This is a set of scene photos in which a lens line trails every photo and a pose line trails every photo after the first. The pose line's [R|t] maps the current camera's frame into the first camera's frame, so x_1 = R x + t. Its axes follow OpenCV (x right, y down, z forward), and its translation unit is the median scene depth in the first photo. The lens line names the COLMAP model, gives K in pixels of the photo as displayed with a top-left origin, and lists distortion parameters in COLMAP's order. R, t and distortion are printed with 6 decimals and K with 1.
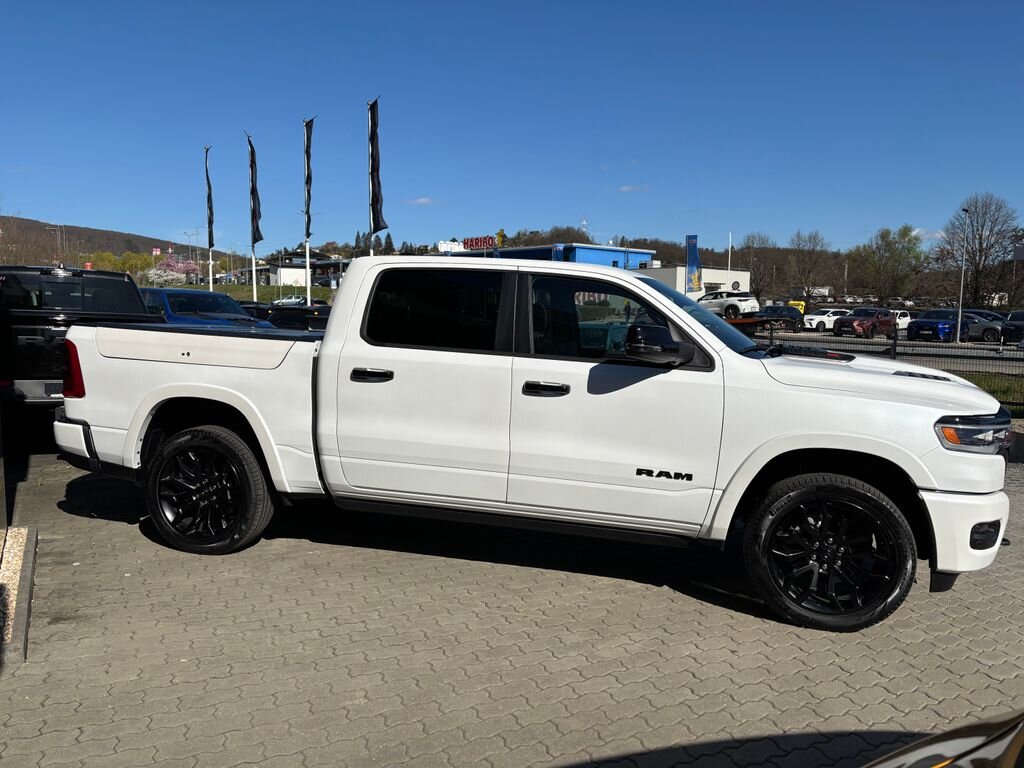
lens RADIAL K [[770.0, 0, 505.2], [0, 770.0, 379.3], [0, 0, 1]] dist [0.037582, -0.029222]
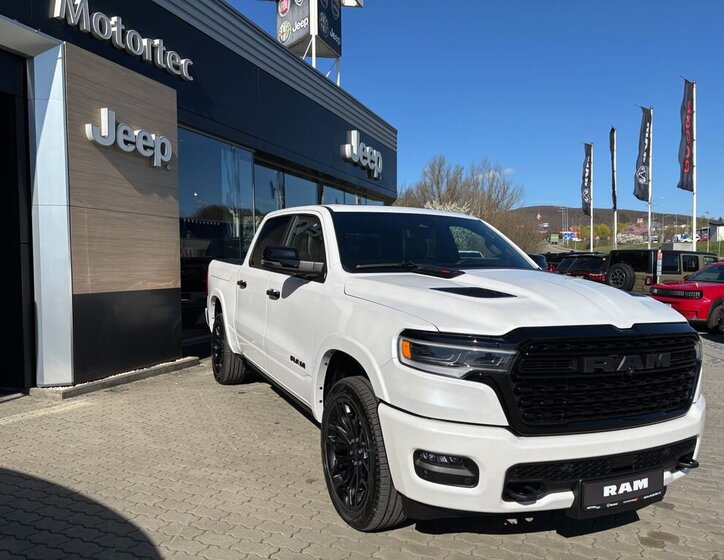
lens RADIAL K [[560.9, 0, 358.1], [0, 560.9, 278.6], [0, 0, 1]] dist [0.037814, -0.028847]
pose [[0.631838, 0.007913, -0.775060, 0.091065], [-0.056581, 0.997751, -0.035939, 0.001168], [0.773032, 0.066561, 0.630865, 0.043816]]
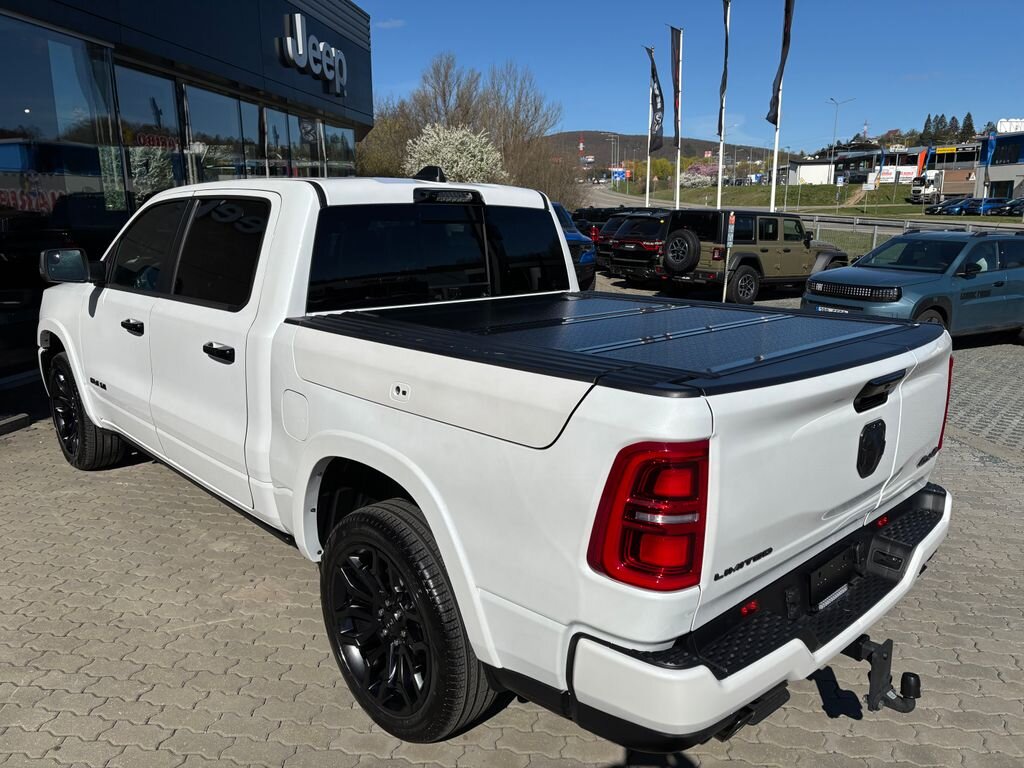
lens RADIAL K [[770.0, 0, 505.2], [0, 770.0, 379.3], [0, 0, 1]] dist [0.037582, -0.029222]
pose [[0.782405, 0.118862, -0.611321, 0.082464], [-0.041388, 0.989371, 0.139397, -0.007891], [0.621393, -0.083764, 0.779009, 0.059652]]
